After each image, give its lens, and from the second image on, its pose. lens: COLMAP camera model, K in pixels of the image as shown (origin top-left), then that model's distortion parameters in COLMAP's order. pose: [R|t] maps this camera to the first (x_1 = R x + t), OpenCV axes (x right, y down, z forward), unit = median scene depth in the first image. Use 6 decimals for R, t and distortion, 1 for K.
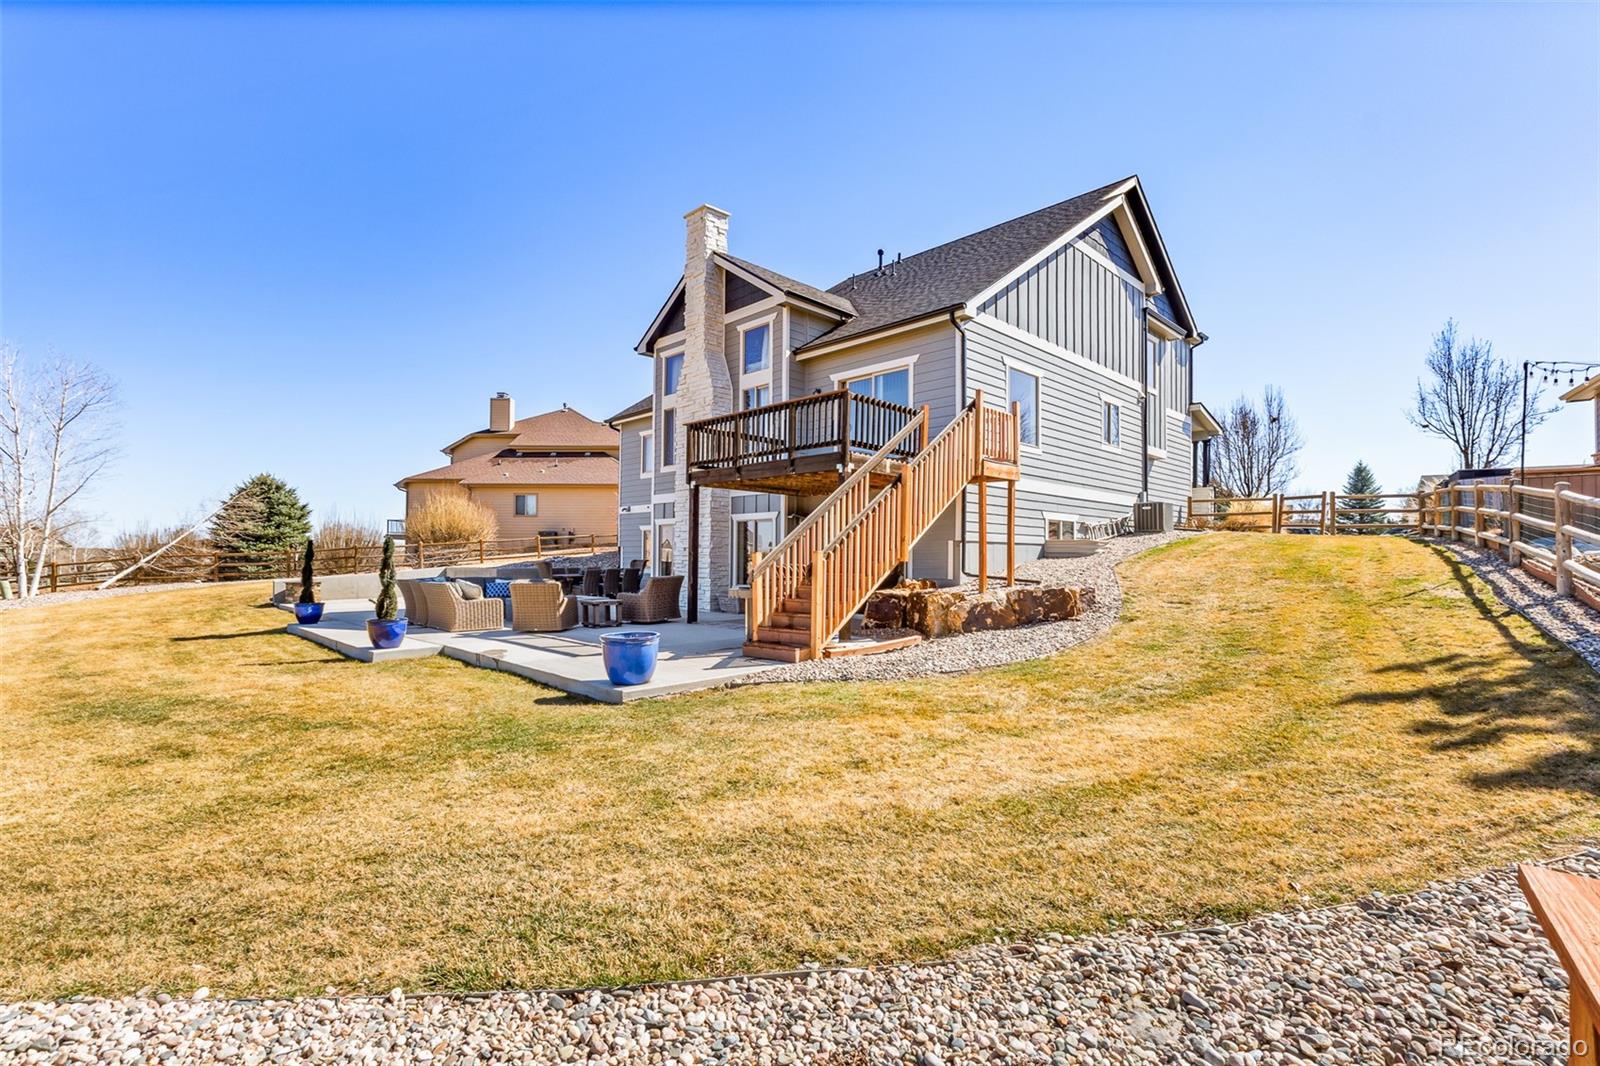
lens RADIAL K [[689.2, 0, 880.4], [0, 689.2, 550.3], [0, 0, 1]] dist [-0.010700, 0.000195]
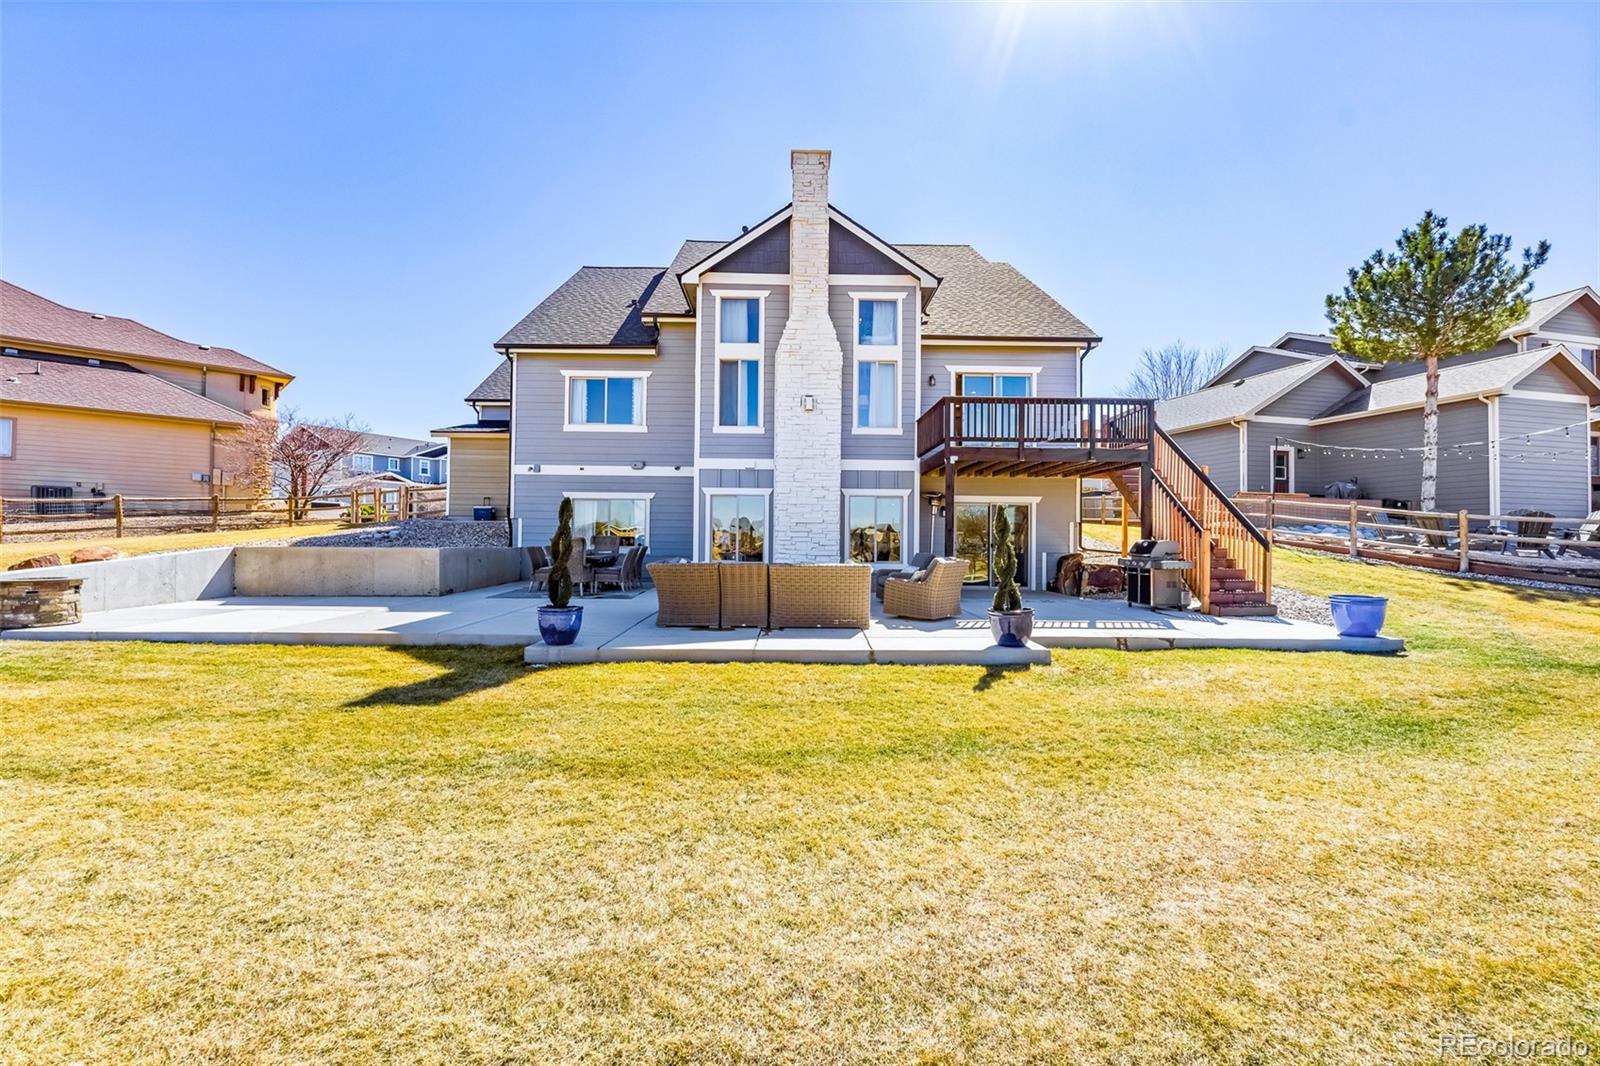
lens RADIAL K [[689.2, 0, 797.1], [0, 689.2, 537.5], [0, 0, 1]] dist [-0.010700, 0.000195]
pose [[0.729350, 0.010231, 0.684065, -0.894729], [-0.011780, 0.999928, -0.002395, 0.017065], [-0.684040, -0.006311, 0.729417, 0.347369]]
